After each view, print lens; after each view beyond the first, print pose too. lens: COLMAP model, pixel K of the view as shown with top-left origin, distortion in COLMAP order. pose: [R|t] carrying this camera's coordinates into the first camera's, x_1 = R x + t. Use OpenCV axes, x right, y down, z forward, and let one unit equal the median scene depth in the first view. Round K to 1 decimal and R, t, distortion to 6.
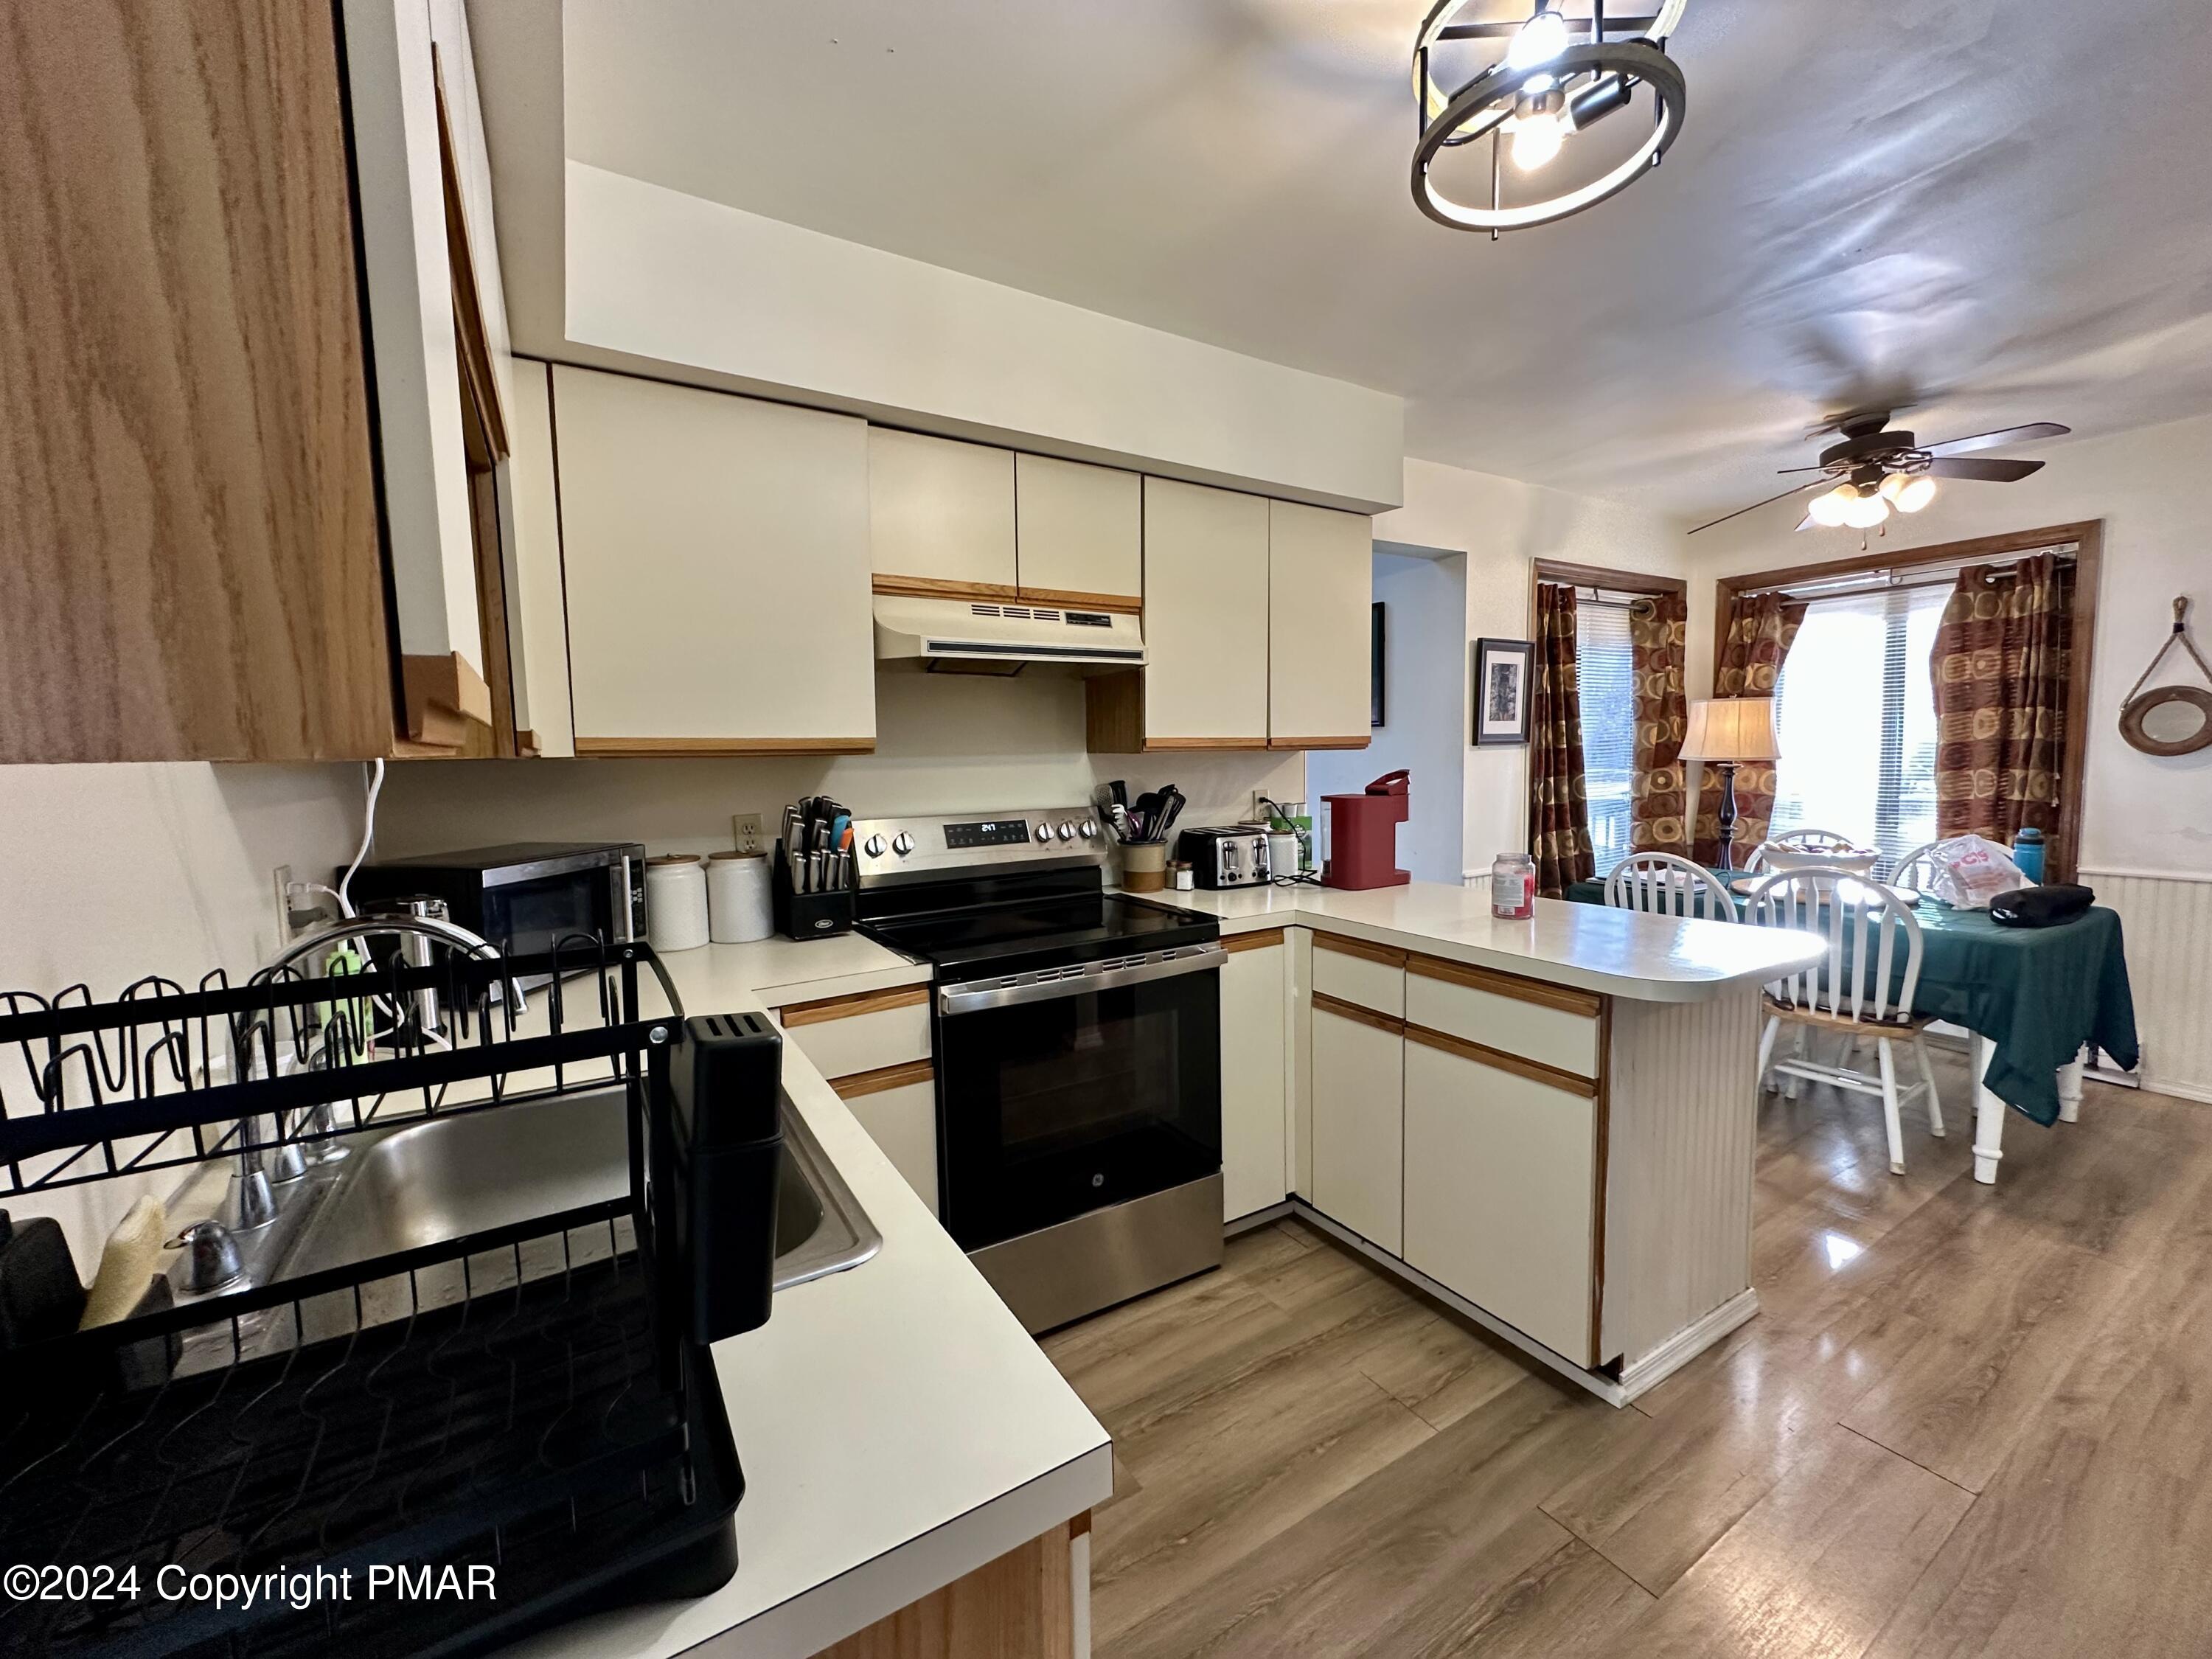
lens RADIAL K [[884.4, 0, 1106.3], [0, 884.4, 827.1], [0, 0, 1]] dist [-0.002155, 0.000004]
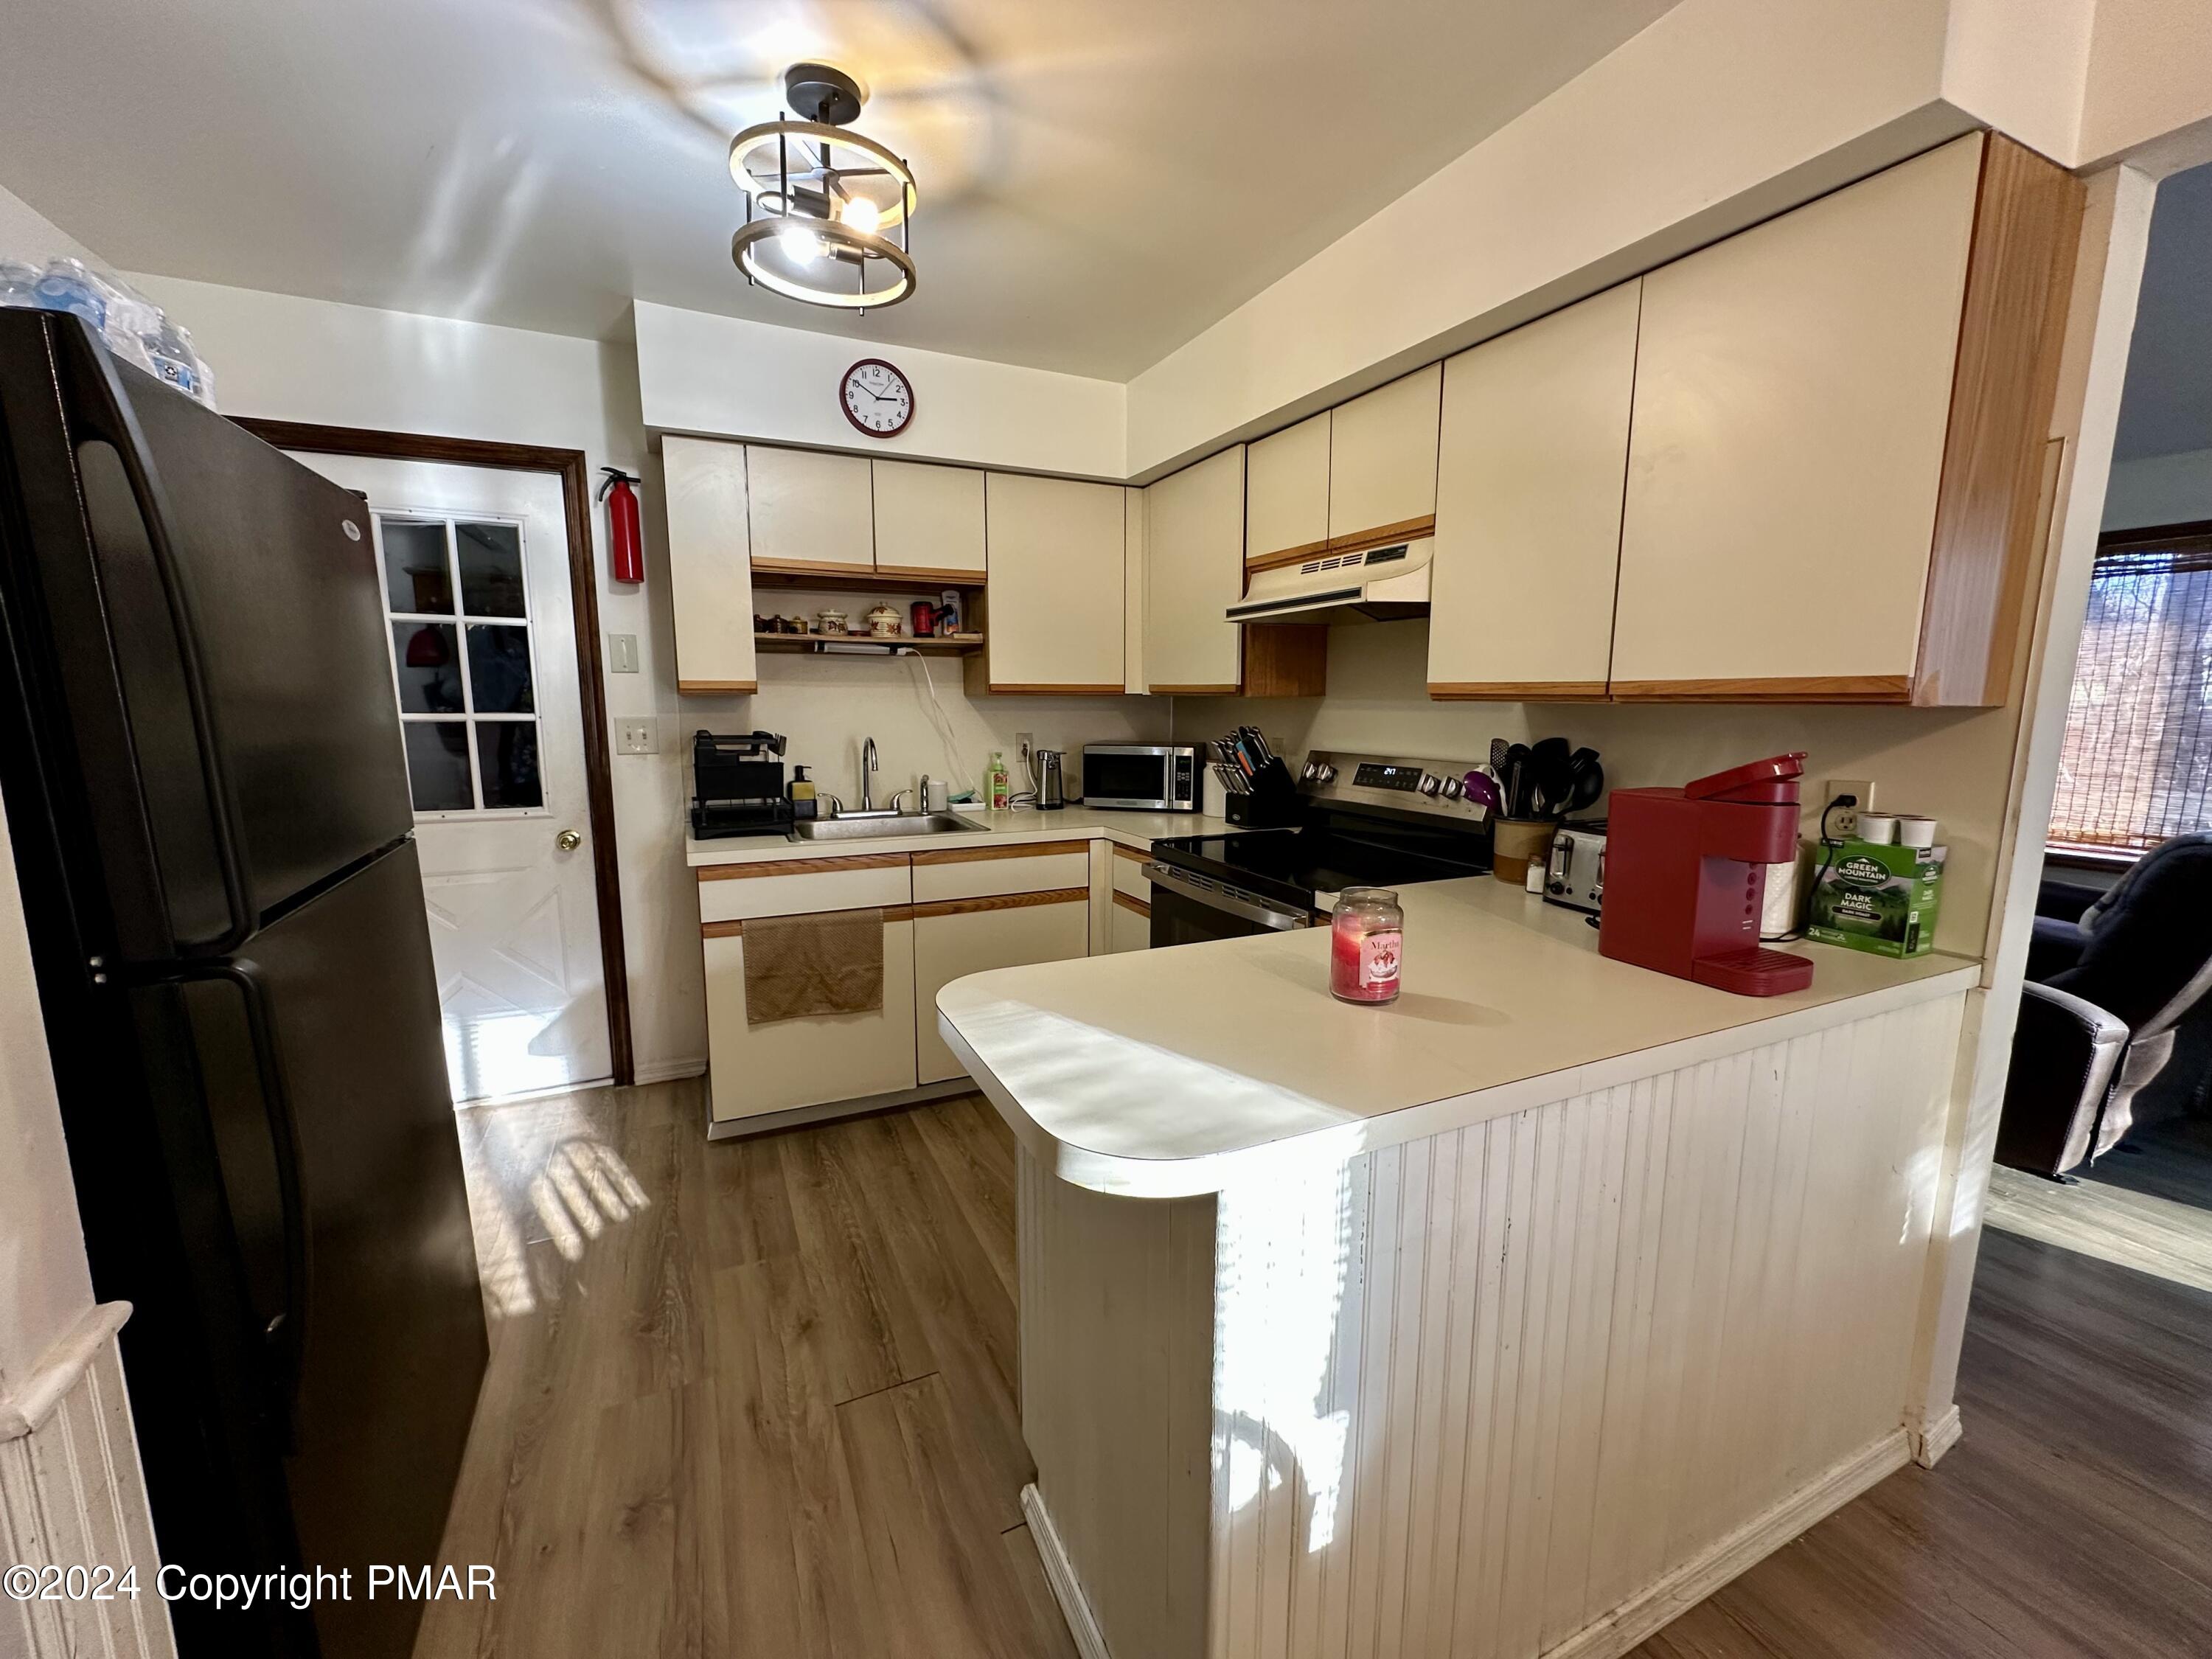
lens RADIAL K [[884.4, 0, 1101.5], [0, 884.4, 829.7], [0, 0, 1]] dist [-0.002155, 0.000004]
pose [[-0.110547, 0.164181, -0.980216, 0.994916], [-0.092627, 0.980267, 0.174636, -0.087765], [0.989545, 0.110100, -0.093158, 0.840924]]
